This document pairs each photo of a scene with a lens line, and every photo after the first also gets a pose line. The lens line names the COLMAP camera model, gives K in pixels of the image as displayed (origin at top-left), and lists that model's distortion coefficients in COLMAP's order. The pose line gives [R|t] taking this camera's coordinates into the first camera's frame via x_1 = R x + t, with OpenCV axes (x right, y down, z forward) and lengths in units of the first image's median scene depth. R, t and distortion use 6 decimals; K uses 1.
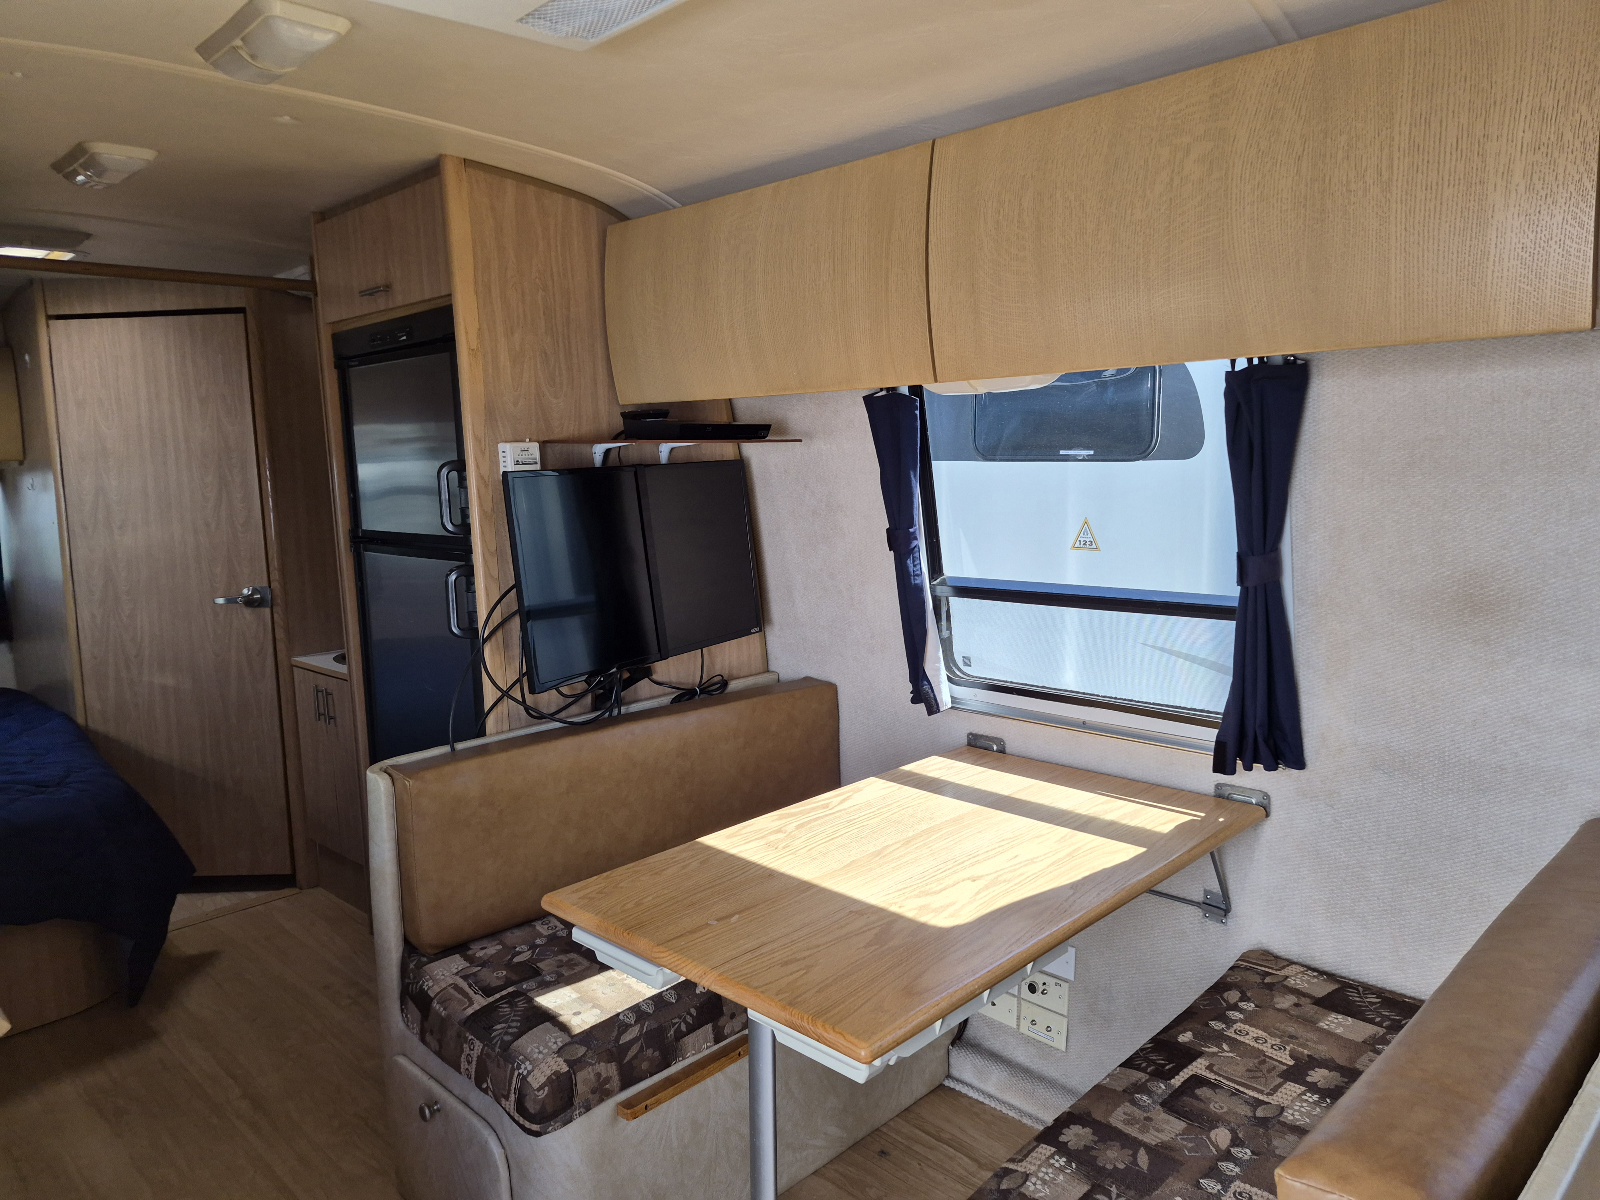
lens RADIAL K [[1102.3, 0, 813.9], [0, 1102.3, 591.8], [0, 0, 1]] dist [0.062672, -0.067474]
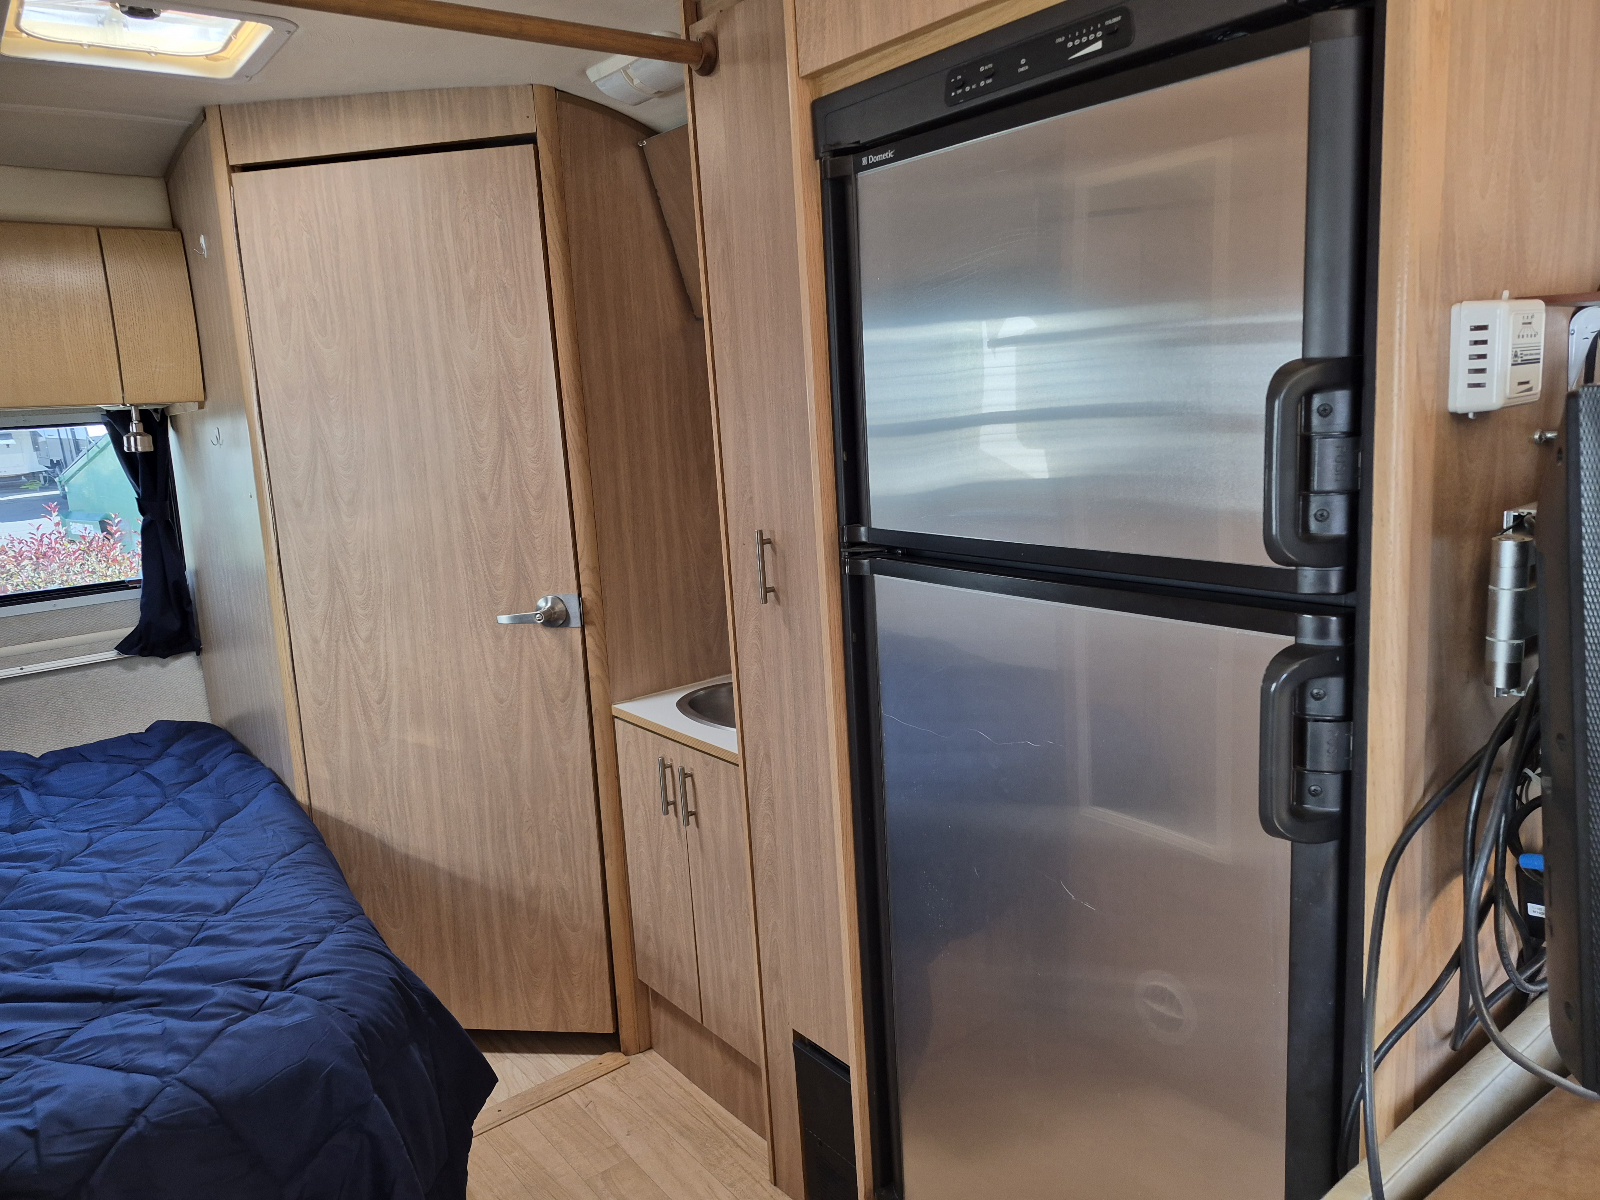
lens RADIAL K [[1102.3, 0, 813.5], [0, 1102.3, 584.6], [0, 0, 1]] dist [0.062672, -0.067474]
pose [[0.992611, -0.004423, -0.121263, -0.370058], [0.011448, 0.998292, 0.057294, -0.058377], [0.120802, -0.058259, 0.990966, 0.525899]]
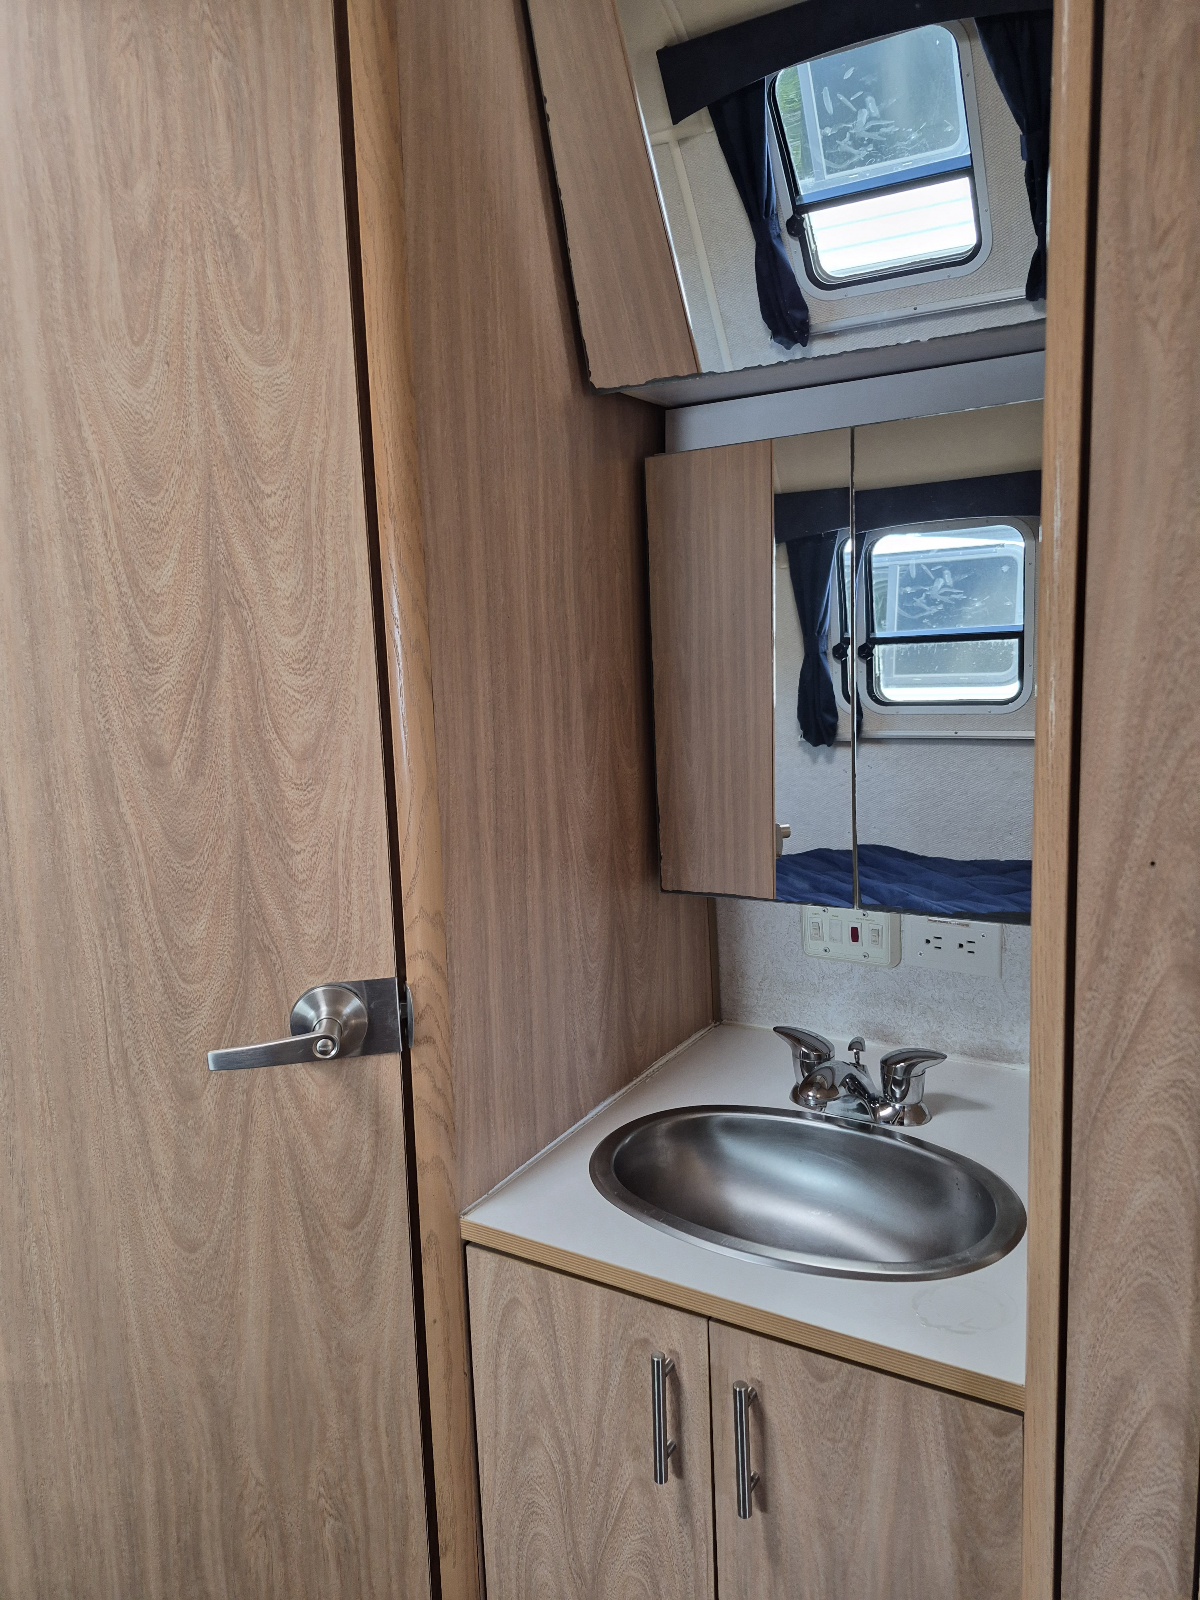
lens RADIAL K [[1102.3, 0, 605.6], [0, 1102.3, 804.6], [0, 0, 1]] dist [0.062672, -0.067474]
pose [[0.969662, -0.038453, 0.241407, -0.660454], [0.033328, 0.999125, 0.025280, -0.068944], [-0.242168, -0.016467, 0.970095, 0.952457]]
